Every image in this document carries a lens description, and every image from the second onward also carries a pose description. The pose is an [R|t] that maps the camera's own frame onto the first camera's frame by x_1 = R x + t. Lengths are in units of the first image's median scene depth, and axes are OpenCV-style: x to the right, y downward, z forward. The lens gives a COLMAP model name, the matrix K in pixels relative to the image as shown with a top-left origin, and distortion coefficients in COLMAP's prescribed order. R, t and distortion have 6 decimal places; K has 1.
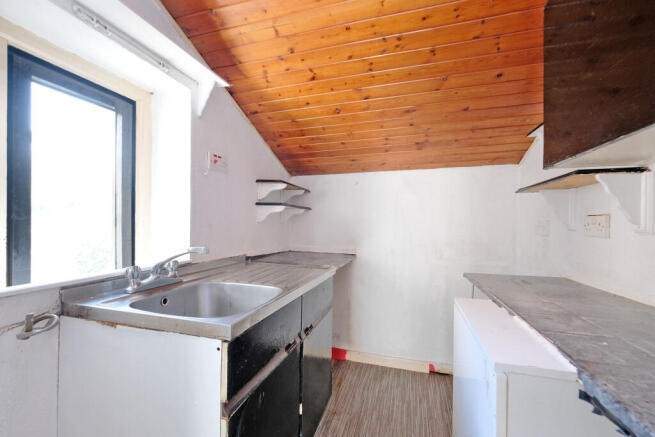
lens RADIAL K [[286.0, 0, 327.2], [0, 286.0, 221.2], [0, 0, 1]] dist [-0.003560, 0.000594]
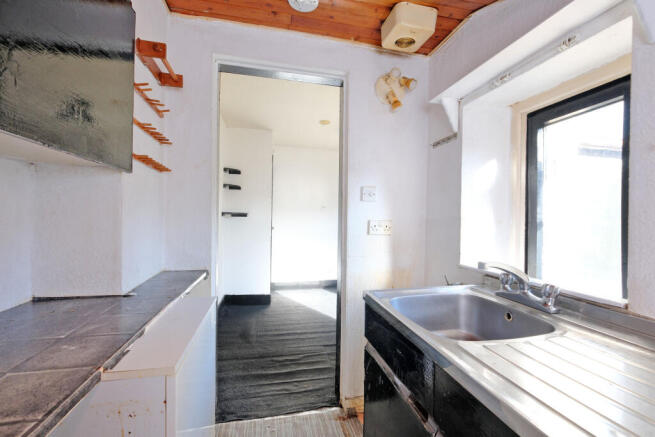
lens RADIAL K [[286.0, 0, 330.4], [0, 286.0, 219.7], [0, 0, 1]] dist [-0.003560, 0.000594]
pose [[-0.870163, -0.021441, -0.492297, 0.501087], [-0.023996, 0.999711, -0.001126, -0.040577], [0.492179, 0.010833, -0.870426, 1.794101]]
